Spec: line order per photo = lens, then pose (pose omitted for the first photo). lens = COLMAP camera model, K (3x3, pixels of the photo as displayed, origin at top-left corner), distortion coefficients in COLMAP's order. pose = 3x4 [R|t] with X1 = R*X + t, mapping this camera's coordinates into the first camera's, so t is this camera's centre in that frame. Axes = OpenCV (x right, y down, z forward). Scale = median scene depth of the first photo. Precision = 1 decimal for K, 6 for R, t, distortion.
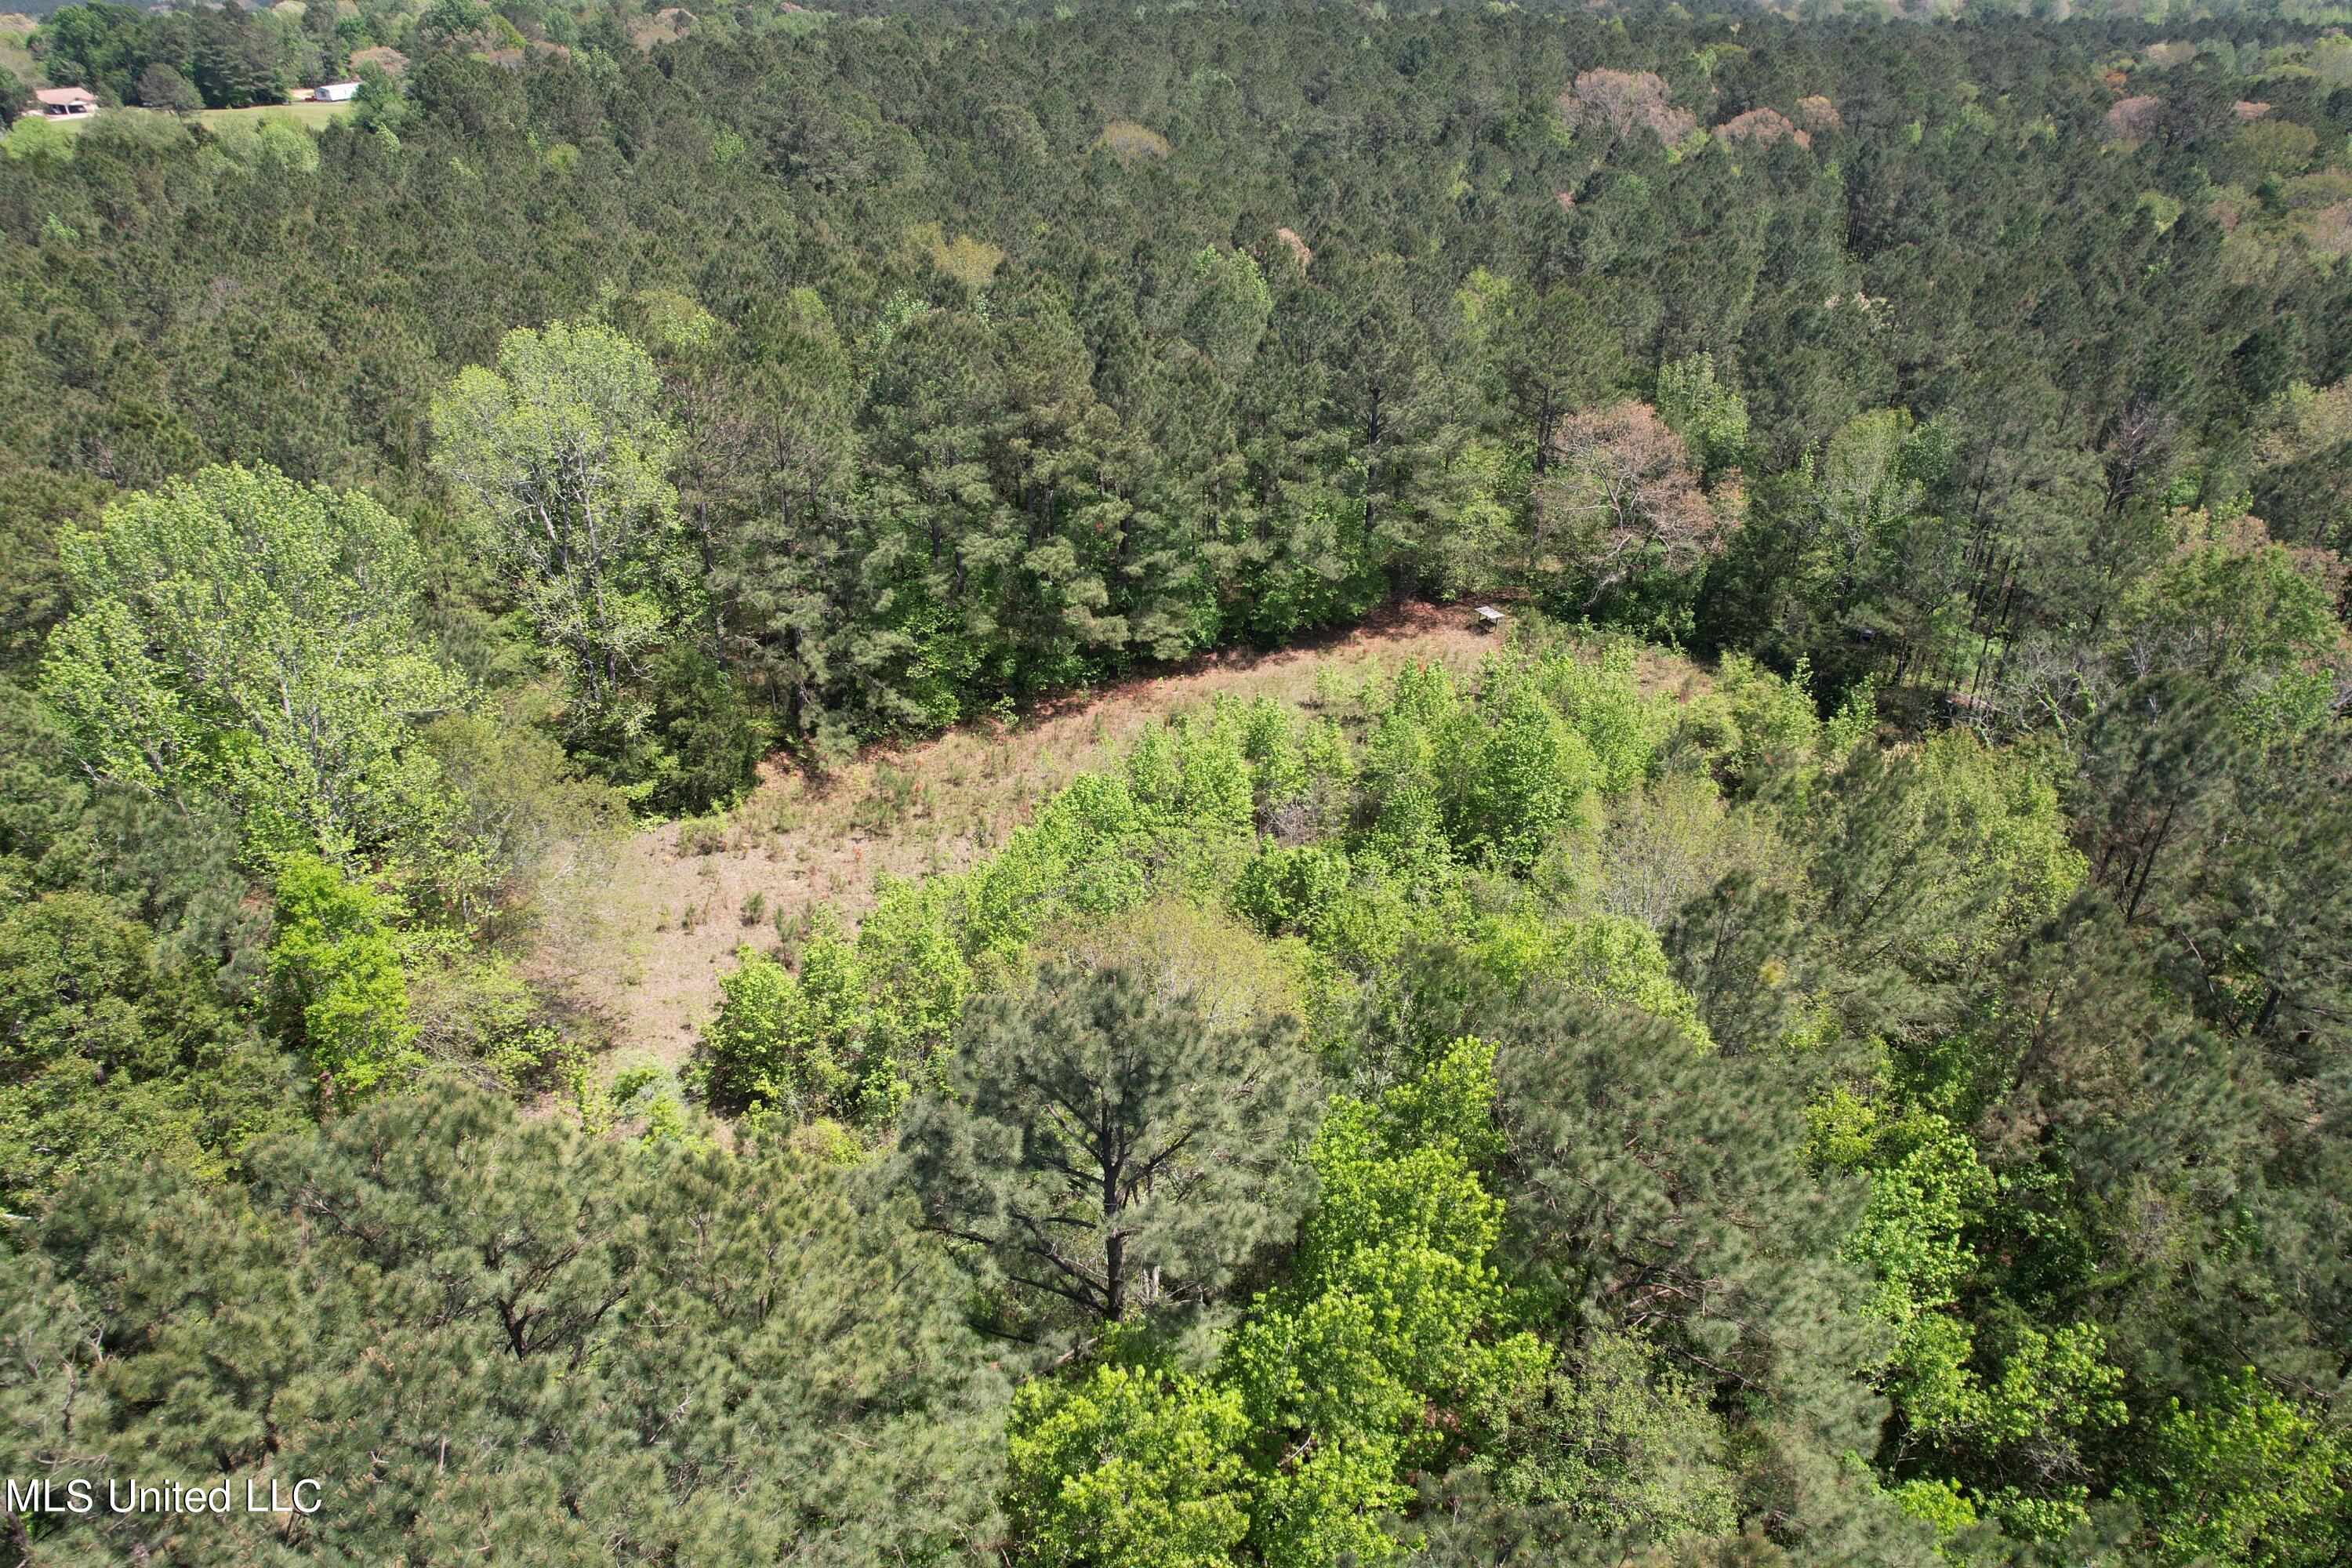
lens RADIAL K [[1492.3, 0, 1174.3], [0, 1492.3, 785.0], [0, 0, 1]] dist [-0.052472, 0.026034]
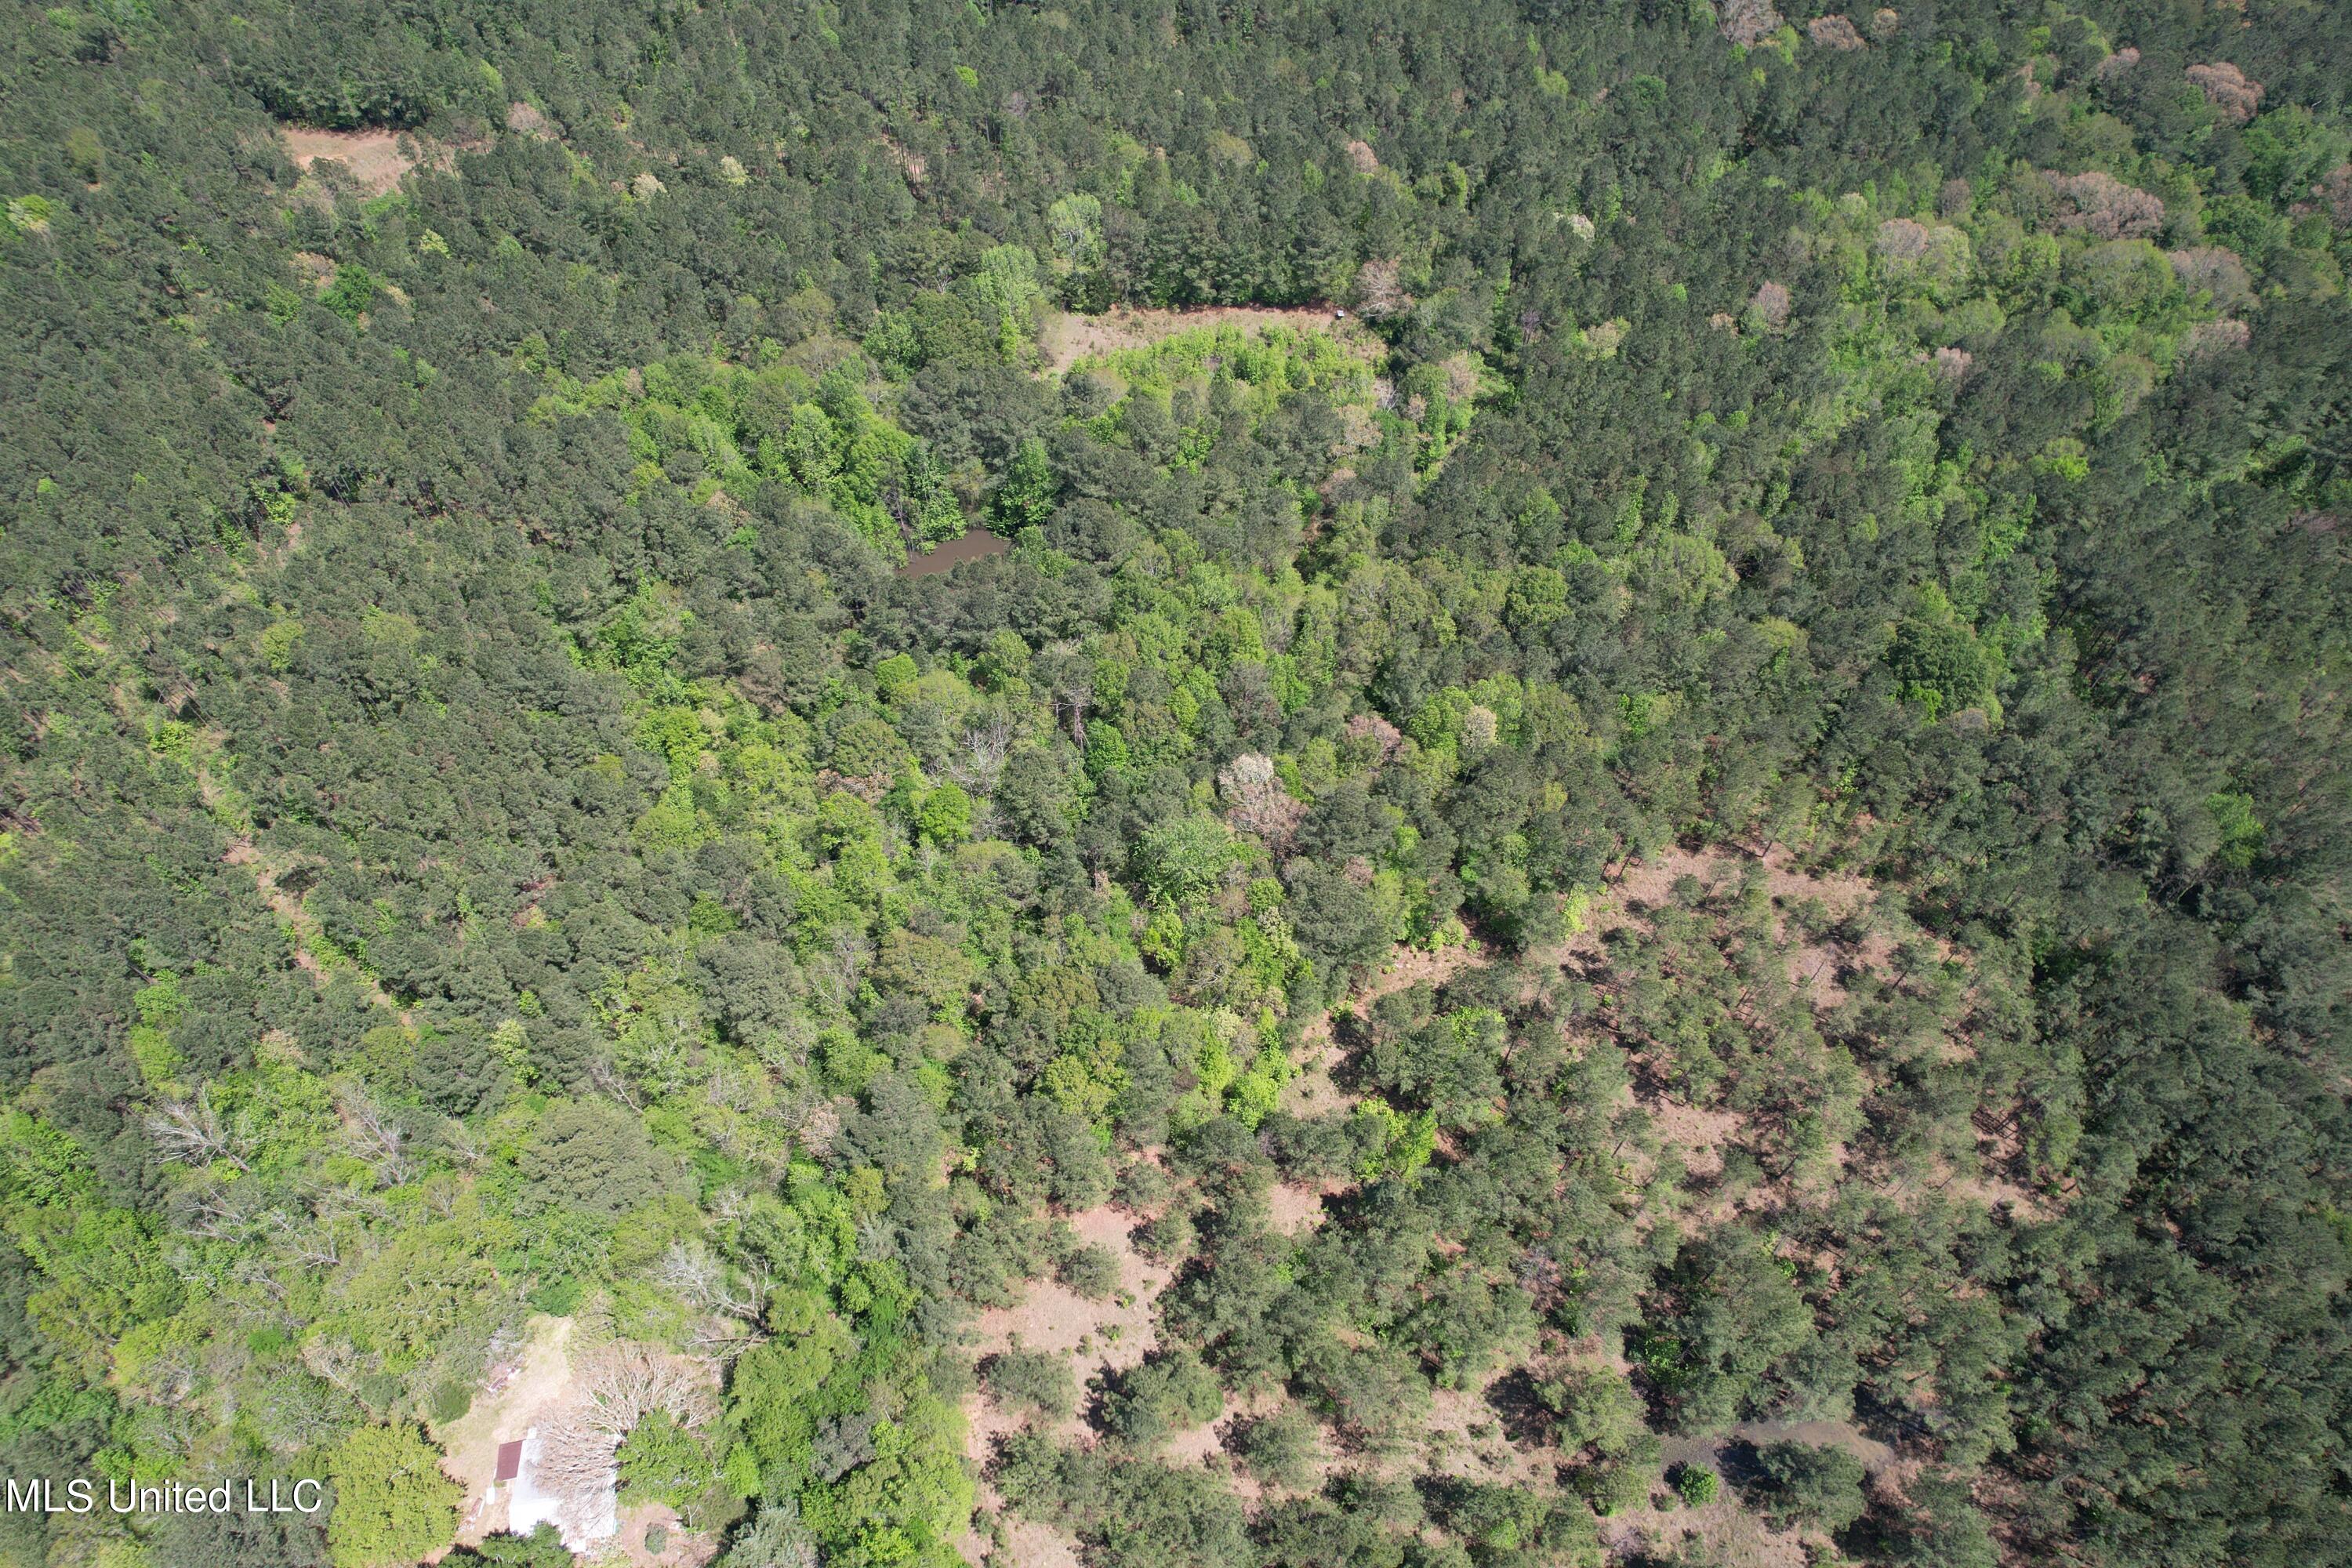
lens RADIAL K [[1492.3, 0, 1174.2], [0, 1492.3, 780.4], [0, 0, 1]] dist [-0.052472, 0.026034]
pose [[0.882210, 0.382196, -0.275011, 1.320254], [-0.243174, 0.869975, 0.428964, -0.597915], [0.403201, -0.311560, 0.860441, -2.492215]]
